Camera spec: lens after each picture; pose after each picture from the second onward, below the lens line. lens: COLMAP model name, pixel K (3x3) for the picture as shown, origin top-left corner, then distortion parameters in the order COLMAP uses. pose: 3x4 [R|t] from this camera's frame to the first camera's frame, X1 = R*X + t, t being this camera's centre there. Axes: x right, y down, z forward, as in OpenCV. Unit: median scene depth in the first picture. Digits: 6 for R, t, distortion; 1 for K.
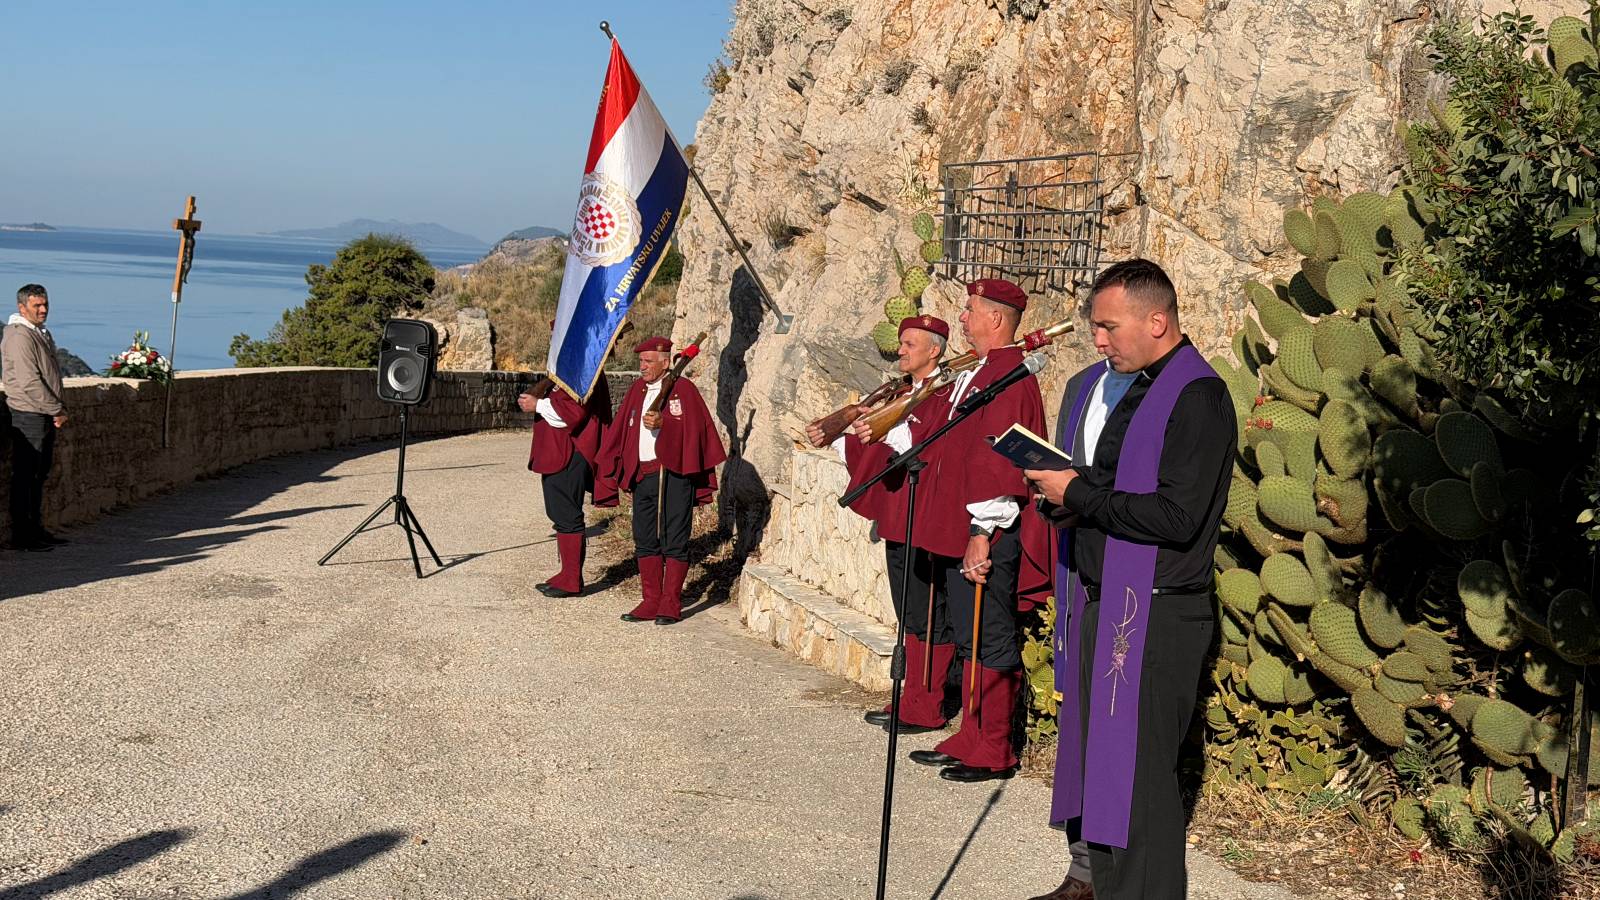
lens RADIAL K [[2187.1, 0, 785.6], [0, 2187.1, 546.7], [0, 0, 1]] dist [0.133172, 0.000000]
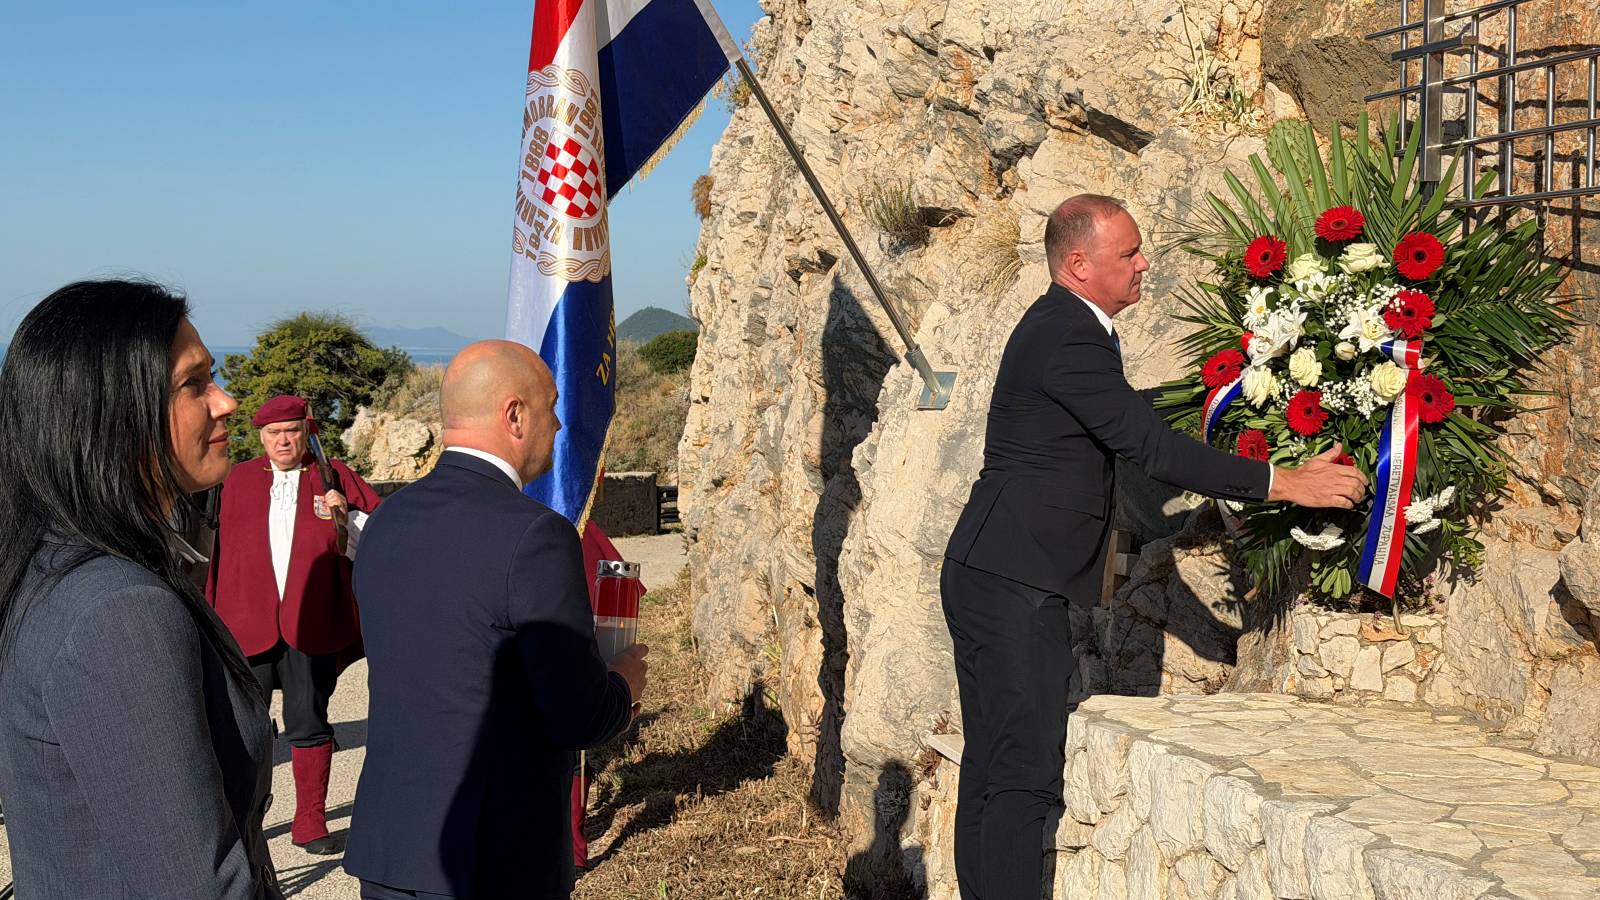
lens RADIAL K [[2187.1, 0, 788.3], [0, 2187.1, 385.7], [0, 0, 1]] dist [0.133172, 0.000000]
pose [[0.999519, -0.031018, -0.000086, -0.024076], [0.030805, 0.992963, -0.114348, -0.034853], [0.003632, 0.114290, 0.993441, 0.375088]]
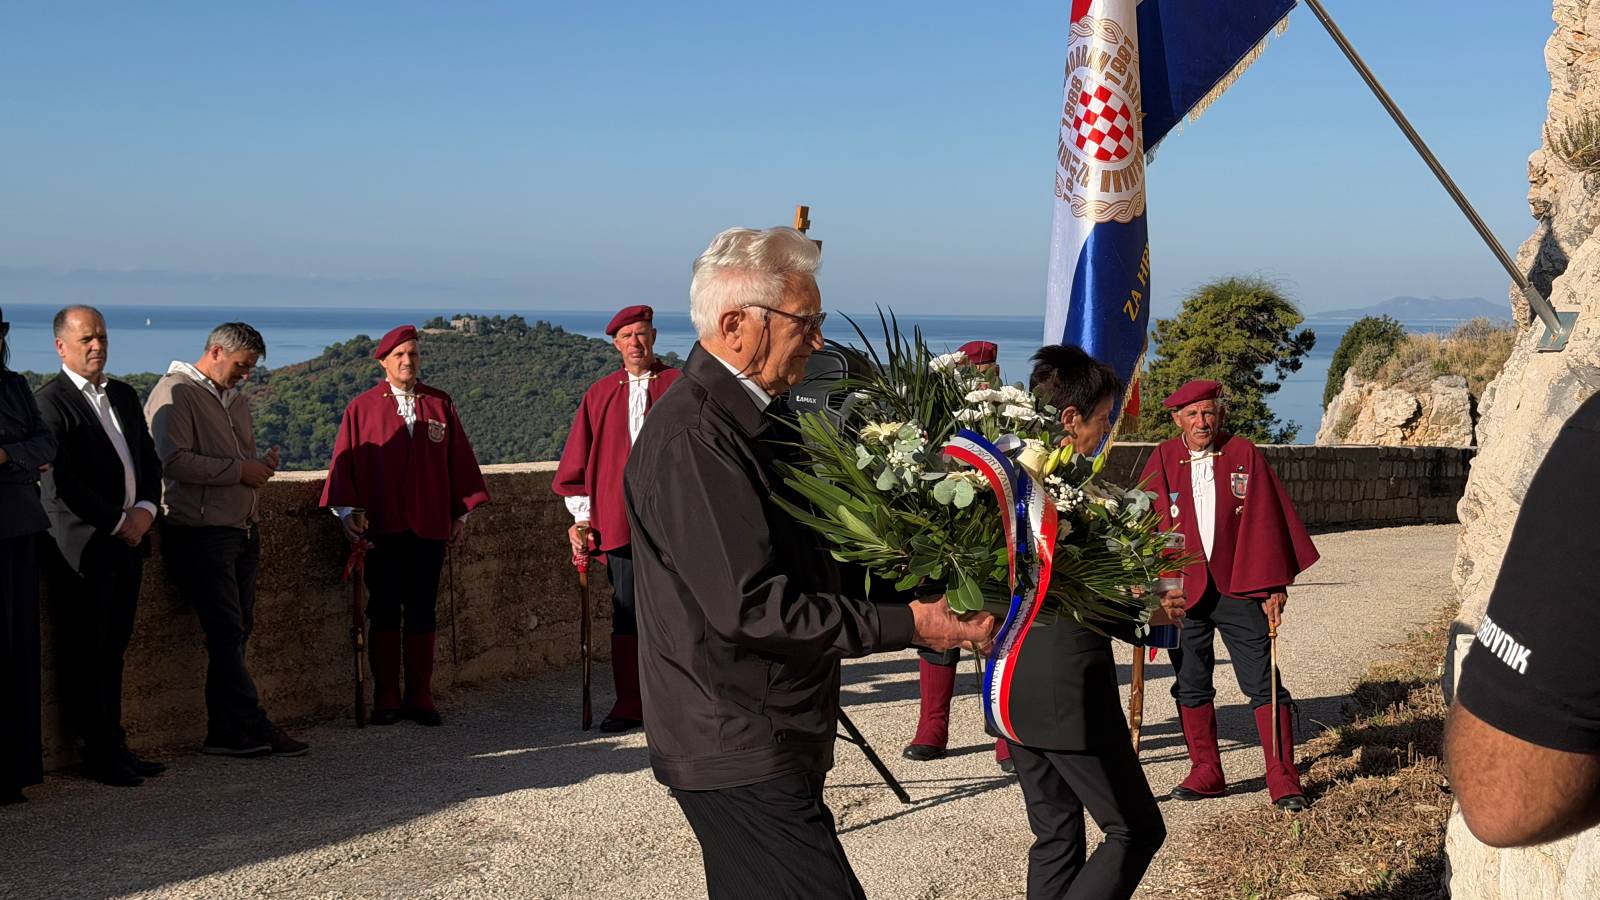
lens RADIAL K [[2187.1, 0, 824.3], [0, 2187.1, 388.8], [0, 0, 1]] dist [0.133172, 0.000000]
pose [[0.902174, -0.019654, -0.430924, 0.043928], [-0.026718, 0.994497, -0.101296, -0.027817], [0.430544, 0.102900, 0.896685, 0.374882]]
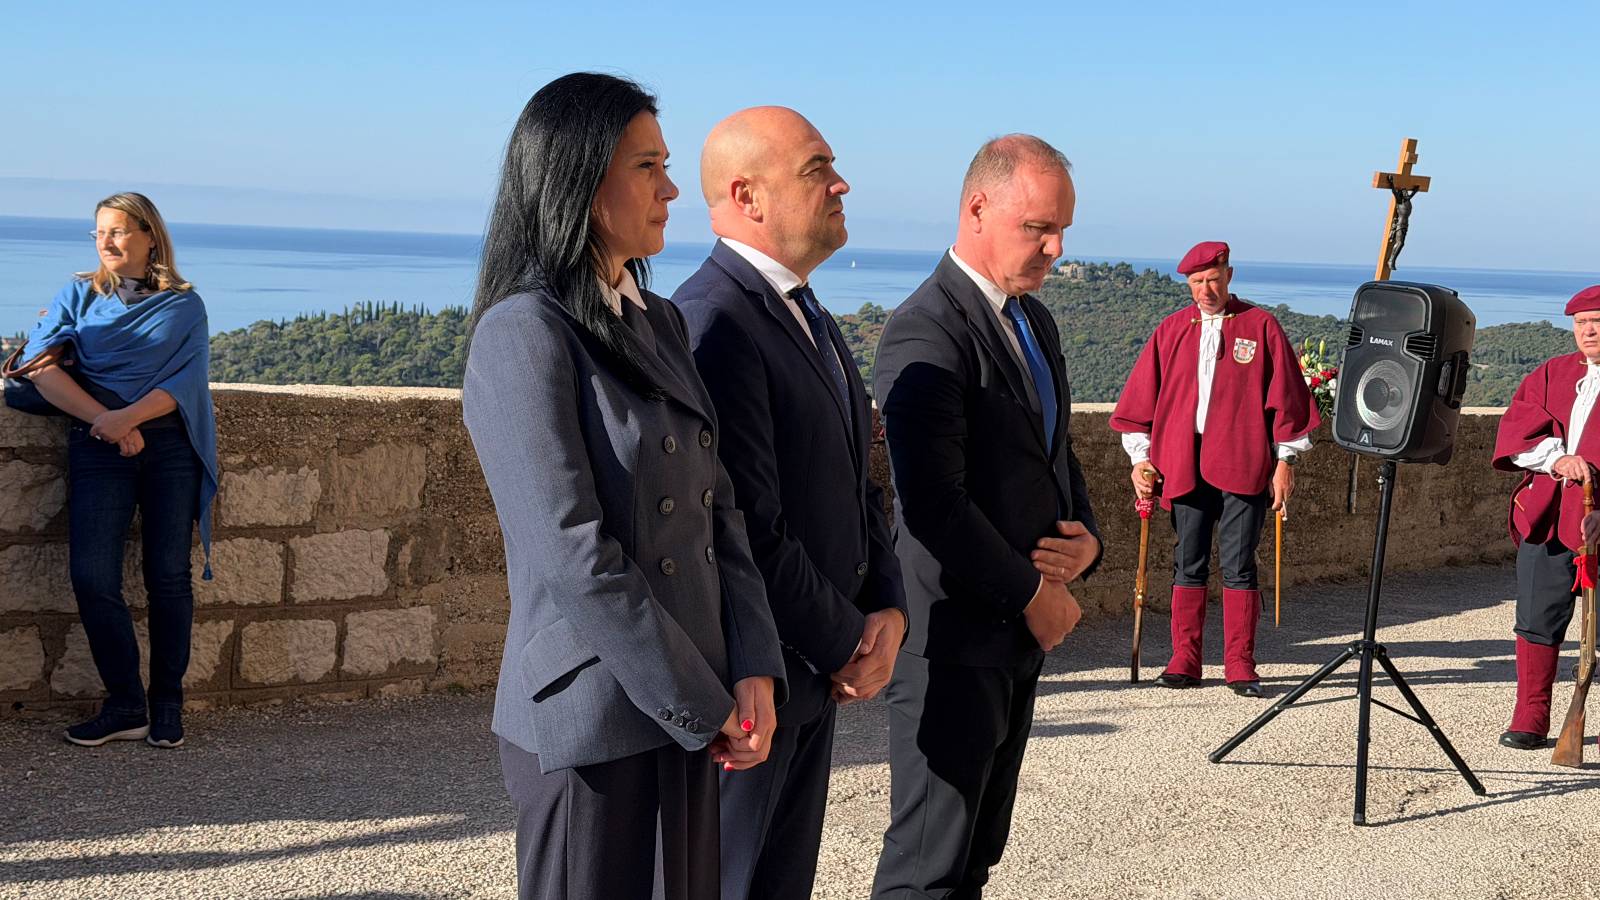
lens RADIAL K [[2187.1, 0, 802.2], [0, 2187.1, 459.8], [0, 0, 1]] dist [0.133172, 0.000000]
pose [[0.745439, 0.047337, -0.664891, 0.039585], [-0.089061, 0.995605, -0.028969, -0.027945], [0.660597, 0.080811, 0.746379, 0.399140]]
